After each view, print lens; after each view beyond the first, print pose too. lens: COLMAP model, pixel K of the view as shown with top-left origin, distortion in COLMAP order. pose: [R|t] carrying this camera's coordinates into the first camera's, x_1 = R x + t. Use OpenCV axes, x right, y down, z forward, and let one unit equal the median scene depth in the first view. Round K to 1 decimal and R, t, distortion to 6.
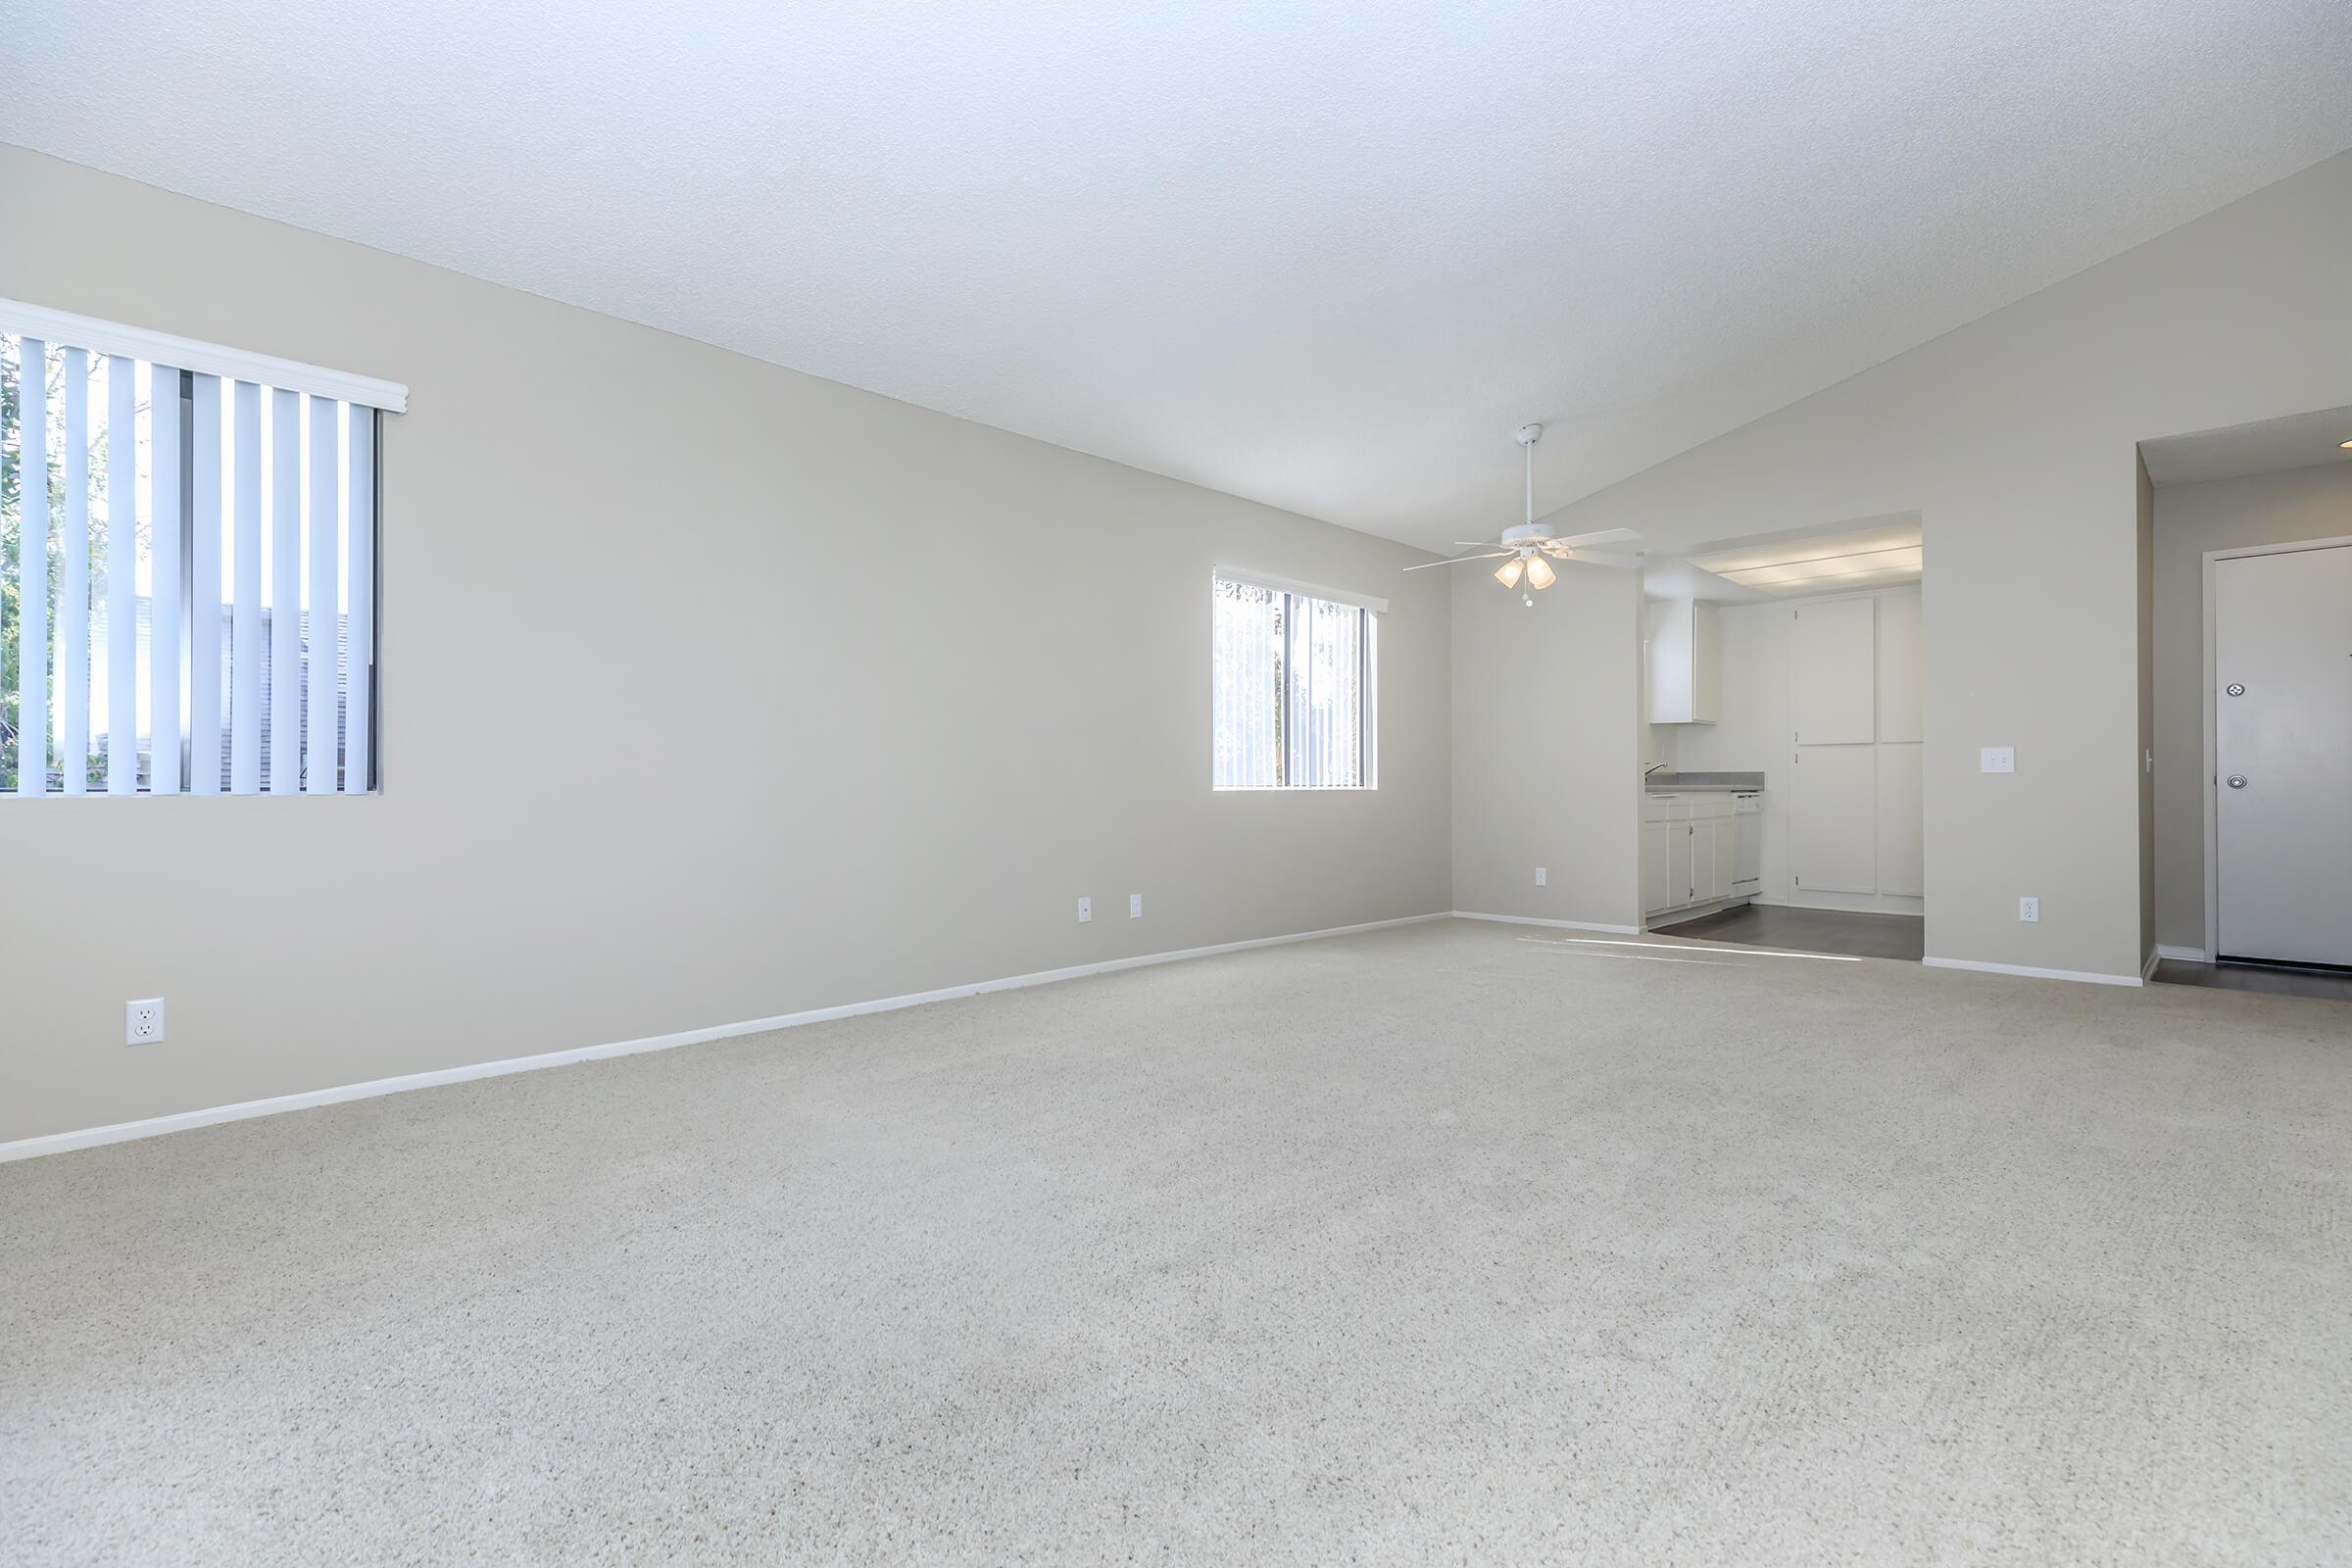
lens RADIAL K [[1102.7, 0, 1161.3], [0, 1102.7, 791.8], [0, 0, 1]] dist [-0.000339, -0.000329]
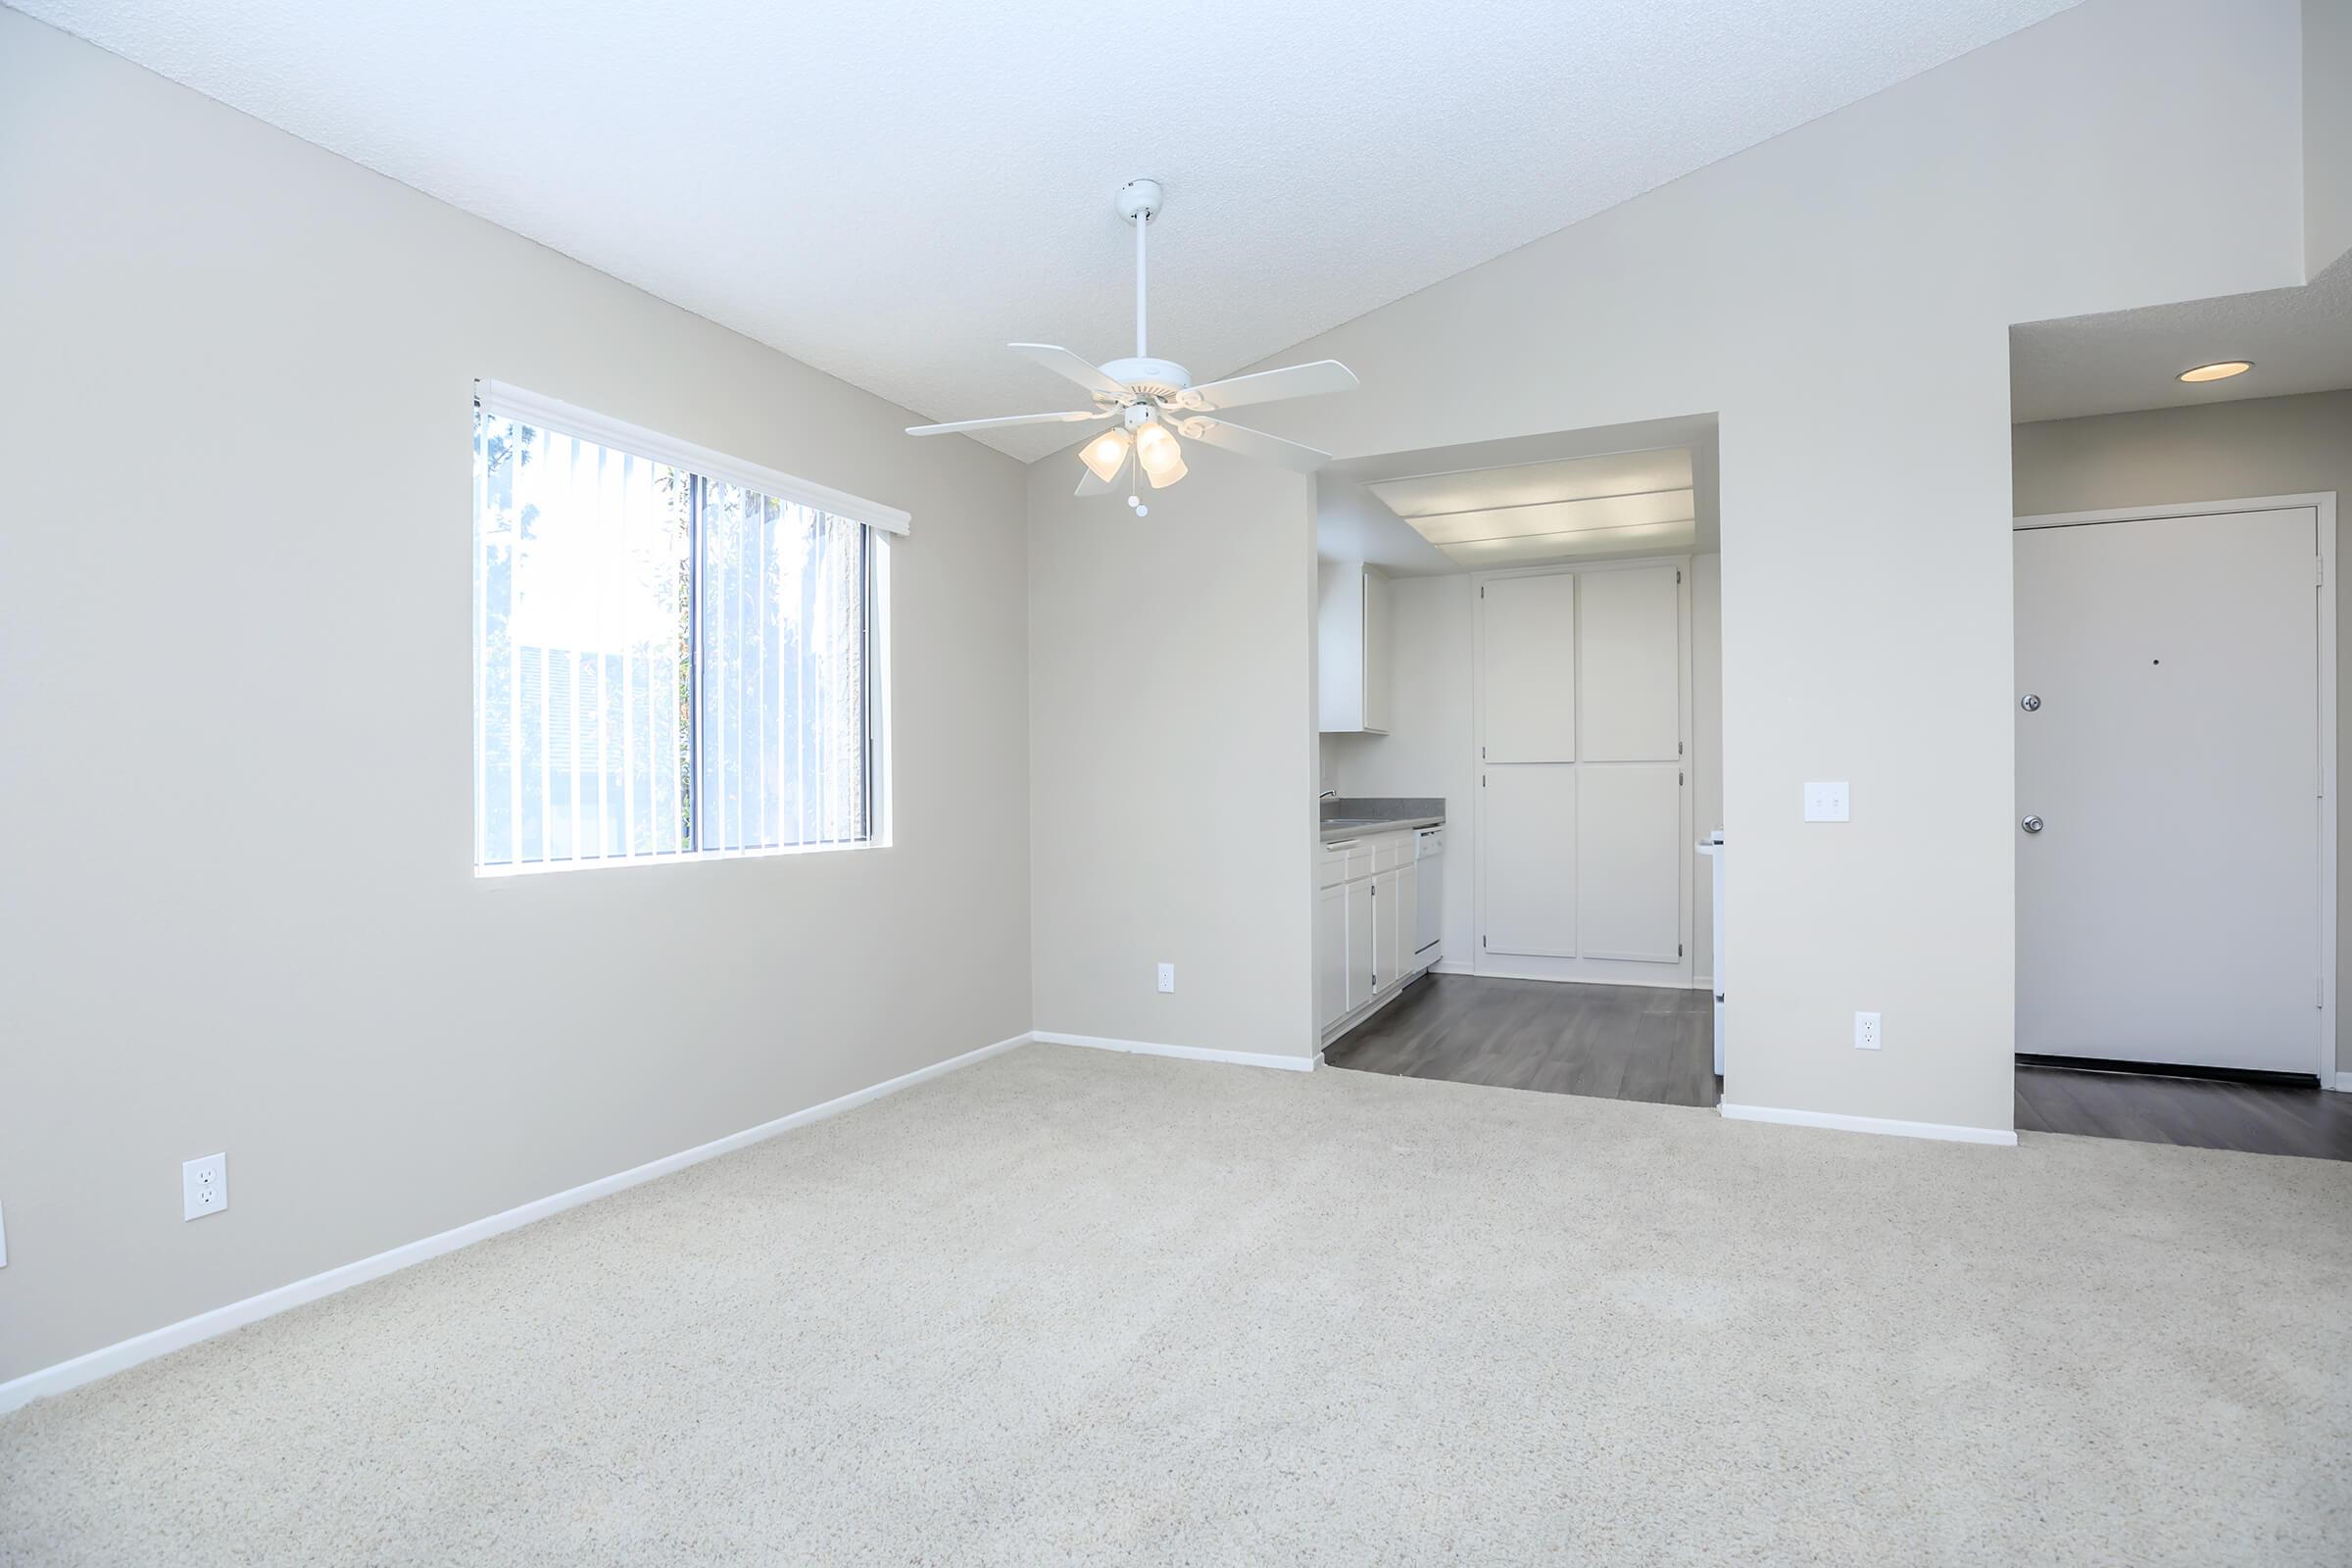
lens RADIAL K [[1112.5, 0, 1172.3], [0, 1112.5, 787.9], [0, 0, 1]] dist [-0.015798, -0.000139]
pose [[0.944422, -0.003958, 0.328712, 0.147524], [0.003841, 0.999992, 0.001005, -0.032601], [-0.328713, 0.000314, 0.944430, 0.421739]]
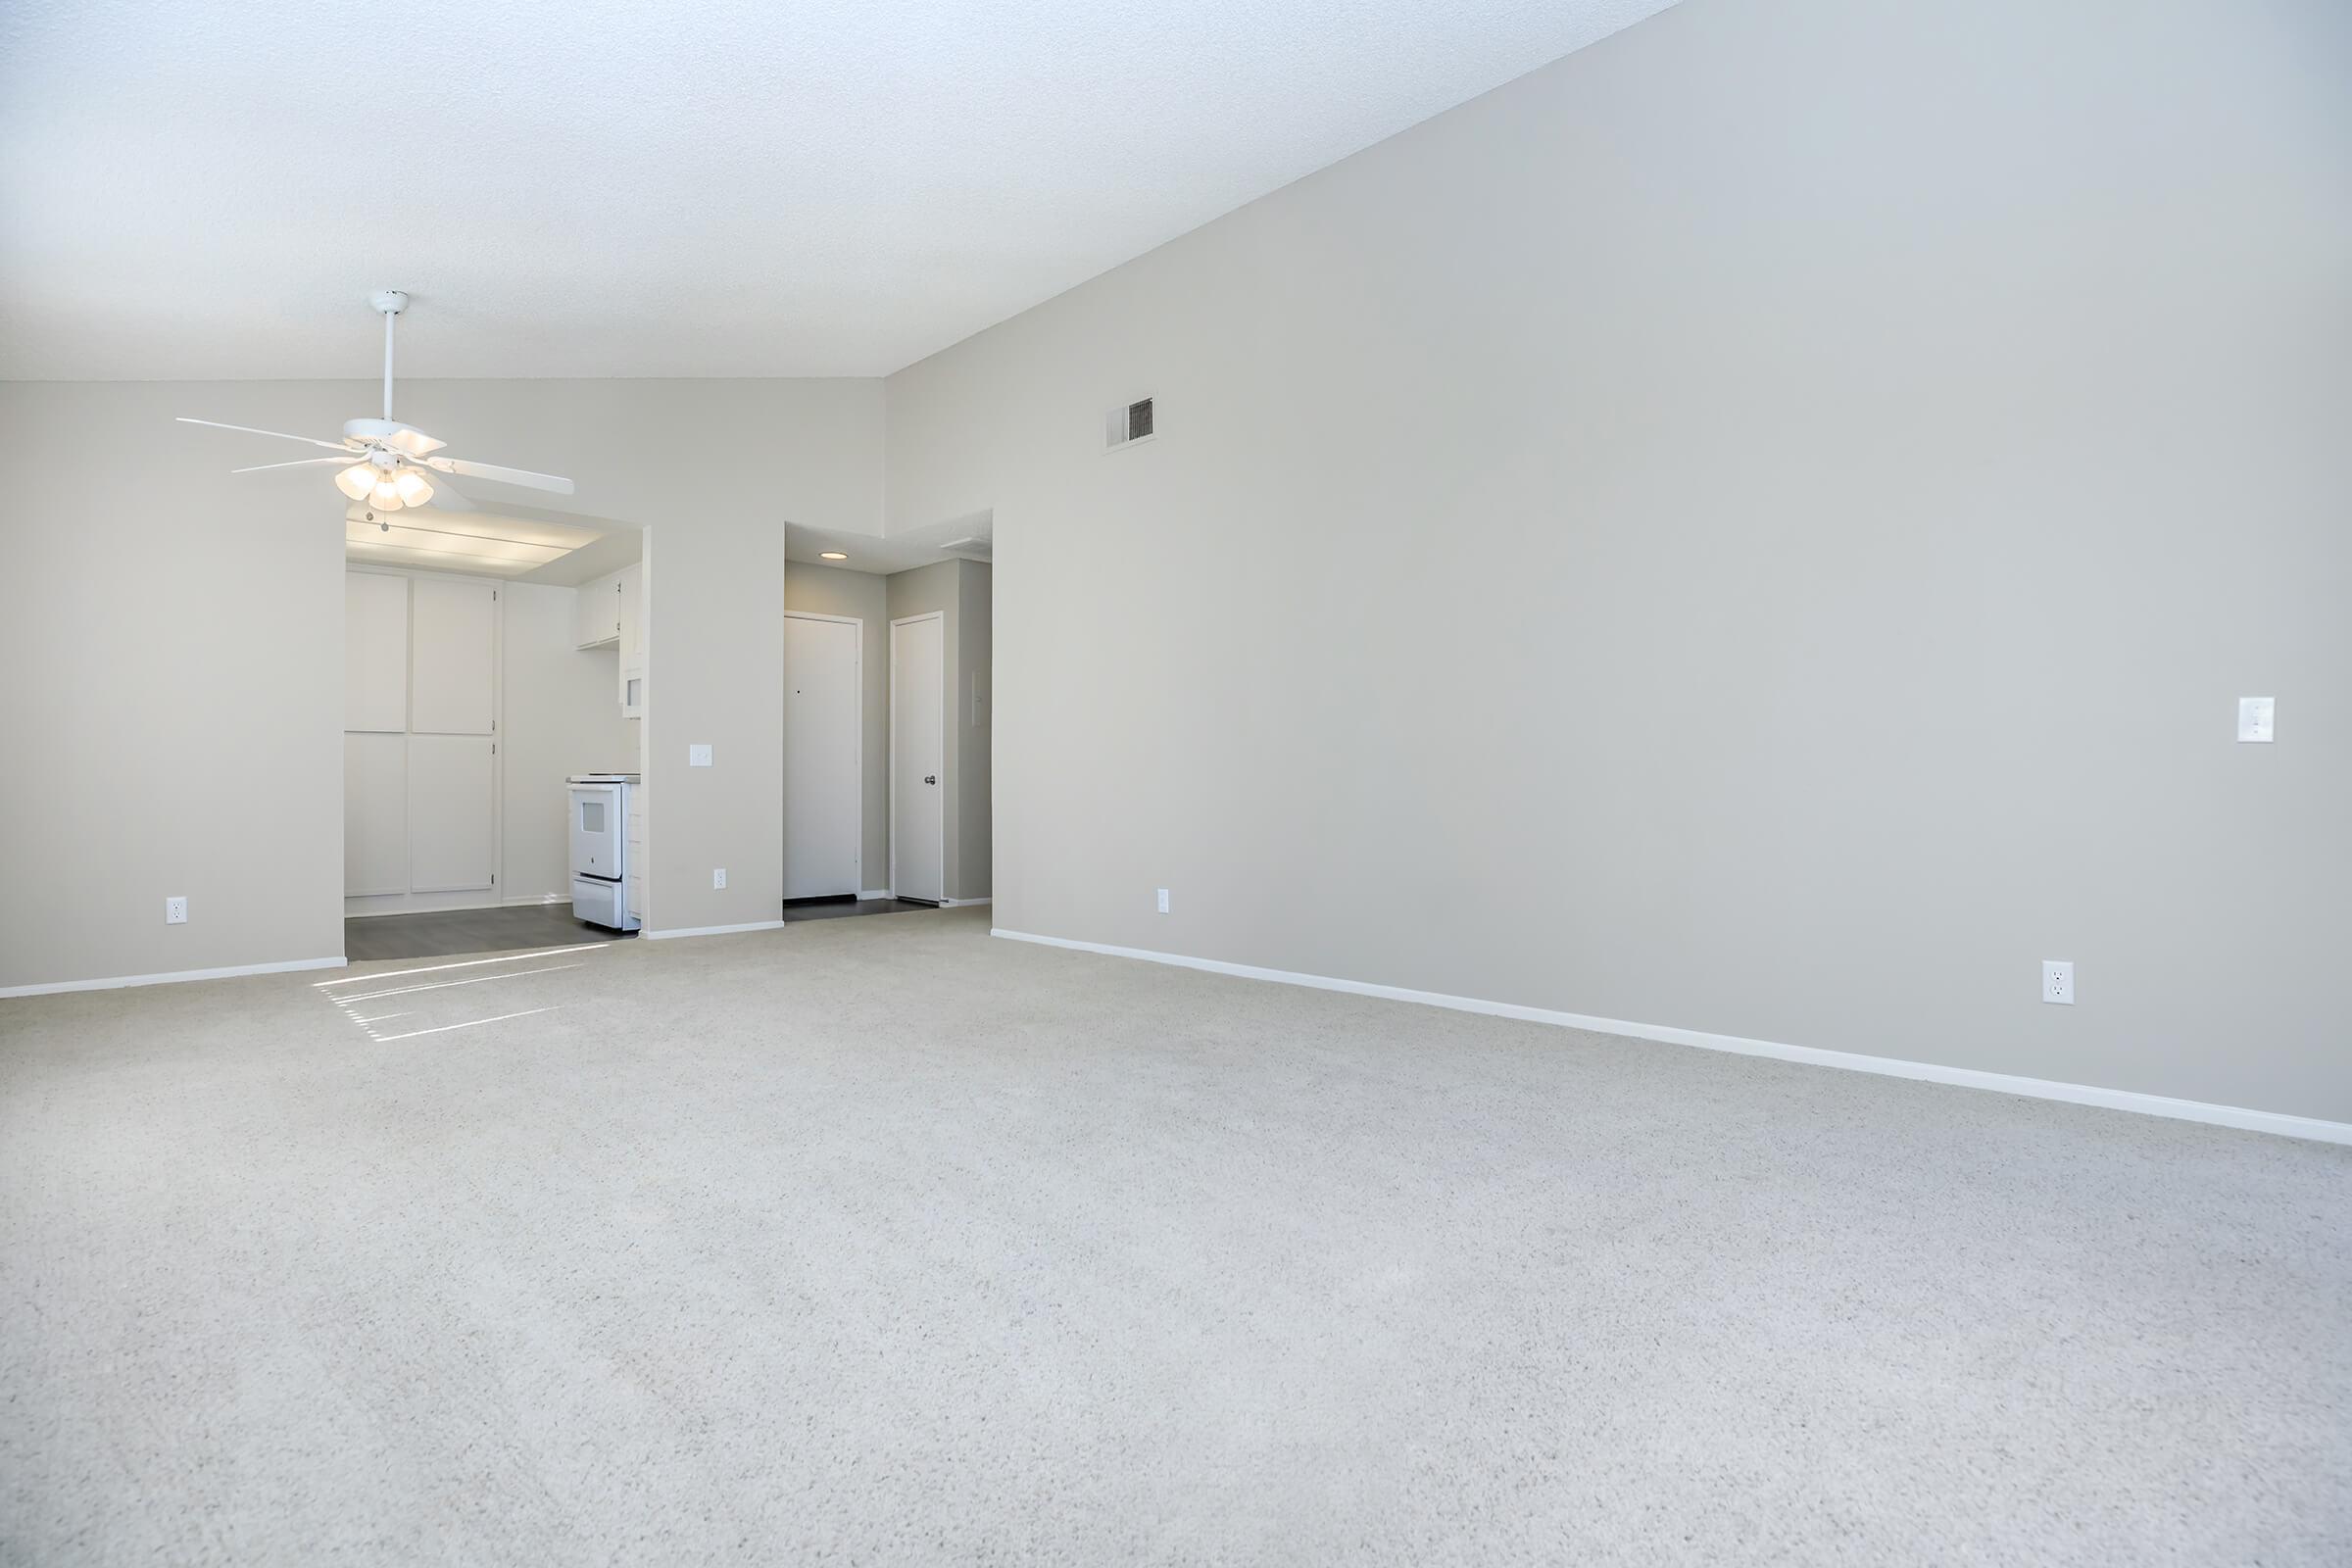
lens RADIAL K [[1102.7, 0, 1237.6], [0, 1102.7, 780.7], [0, 0, 1]] dist [-0.000339, -0.000329]
pose [[-0.051614, 0.001141, 0.998666, -0.378669], [0.004756, 0.999988, -0.000897, 0.001811], [-0.998656, 0.004704, -0.051619, 0.405271]]
